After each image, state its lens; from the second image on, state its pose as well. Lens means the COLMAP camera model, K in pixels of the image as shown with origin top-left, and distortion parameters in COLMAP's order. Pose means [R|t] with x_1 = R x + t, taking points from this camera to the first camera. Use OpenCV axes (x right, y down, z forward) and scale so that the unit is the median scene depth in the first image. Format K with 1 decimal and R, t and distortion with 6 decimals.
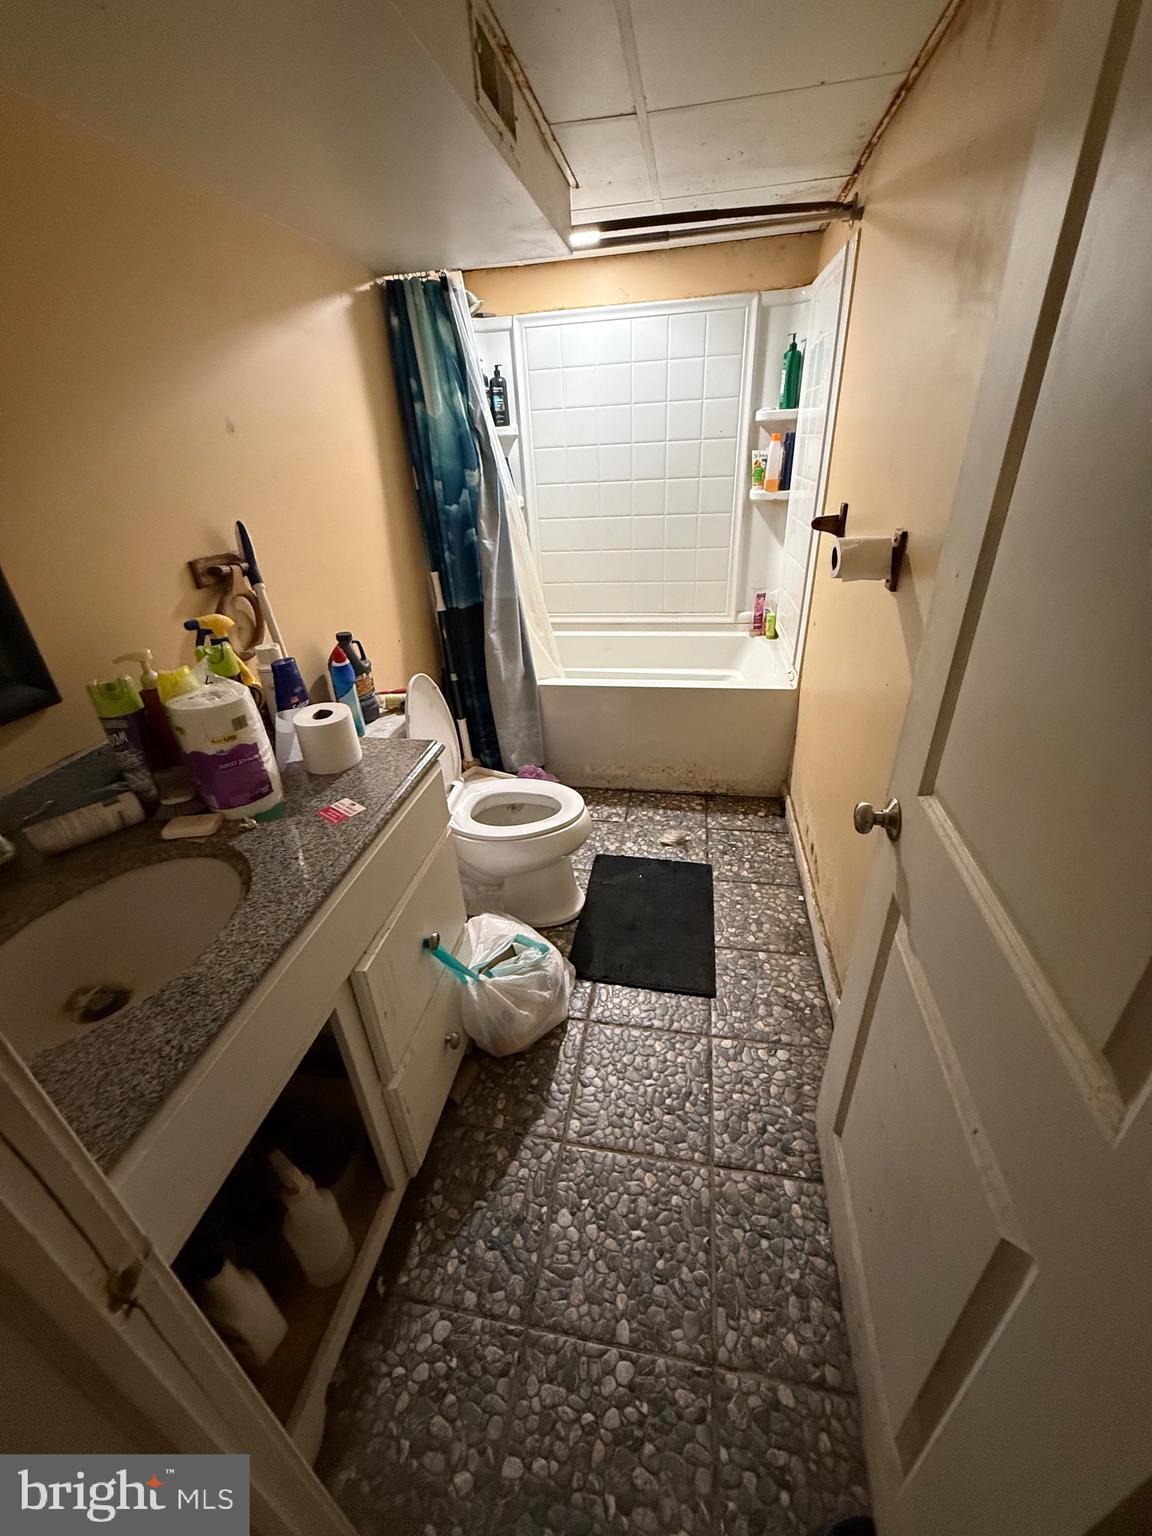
lens RADIAL K [[610.5, 0, 574.7], [0, 610.5, 764.7], [0, 0, 1]] dist [0.002349, -0.000229]
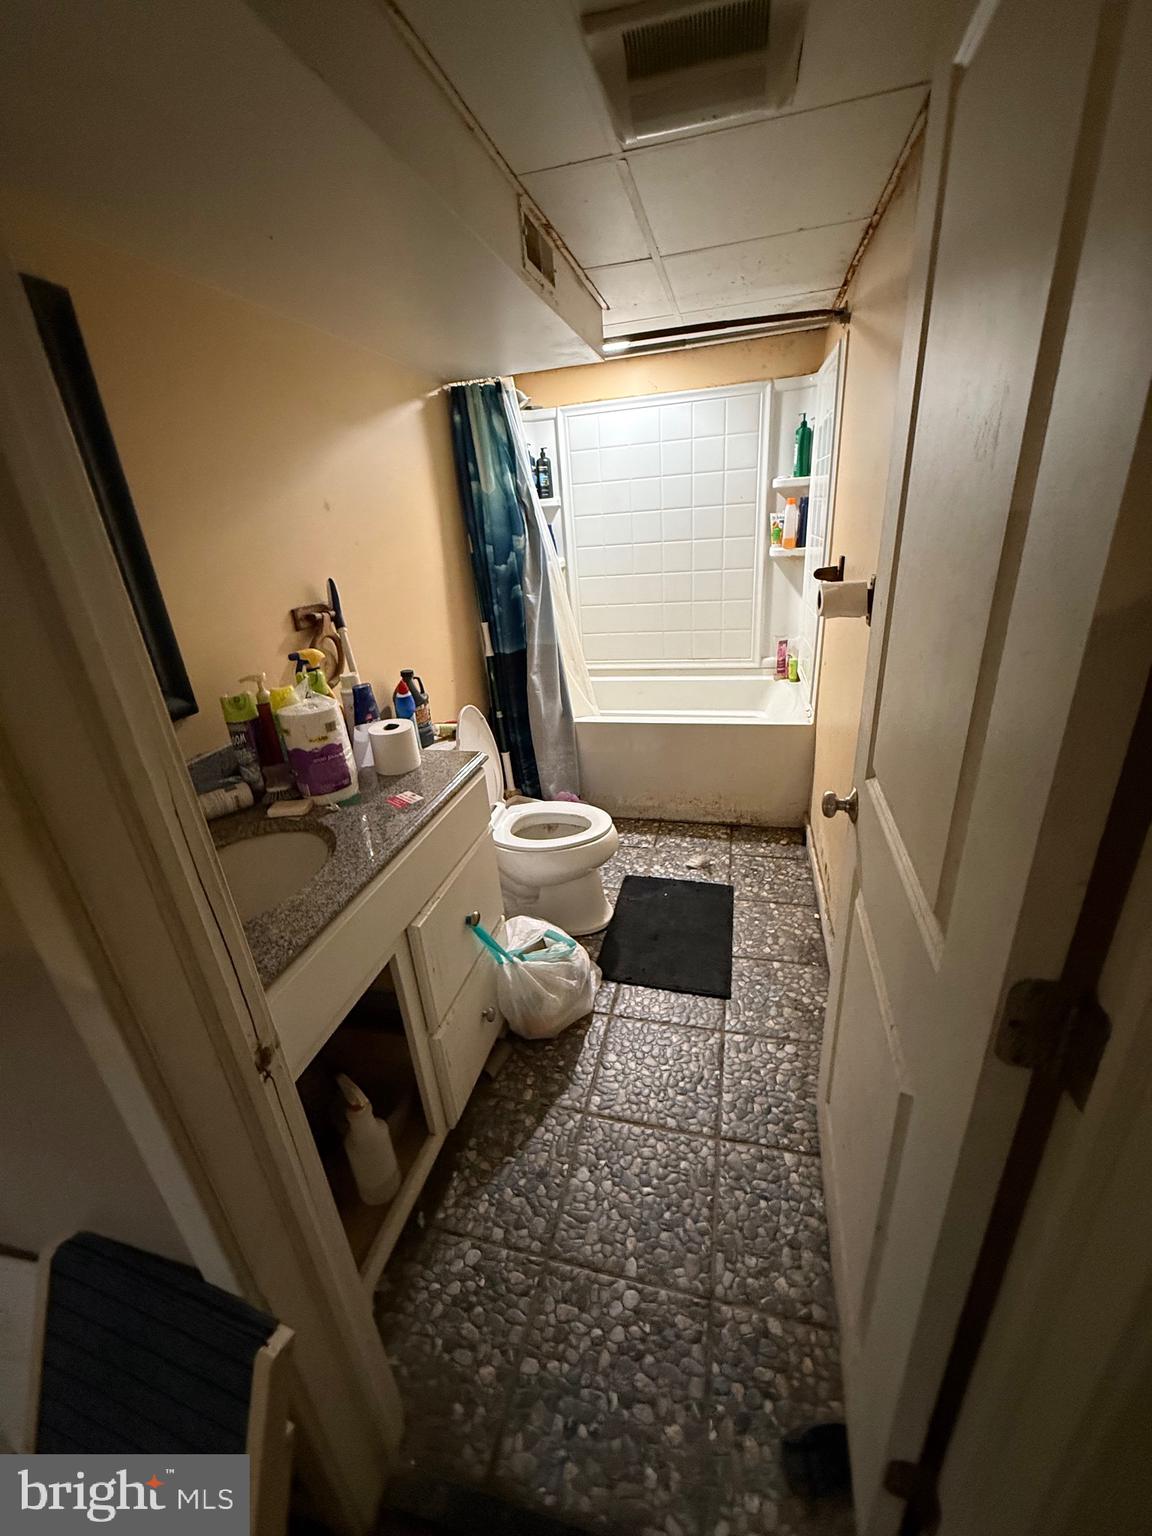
lens RADIAL K [[610.5, 0, 575.8], [0, 610.5, 766.4], [0, 0, 1]] dist [0.002349, -0.000229]
pose [[0.997258, 0.005578, -0.073793, 0.044260], [-0.012087, 0.996043, -0.088052, 0.086611], [0.073010, 0.088703, 0.993379, -0.165889]]
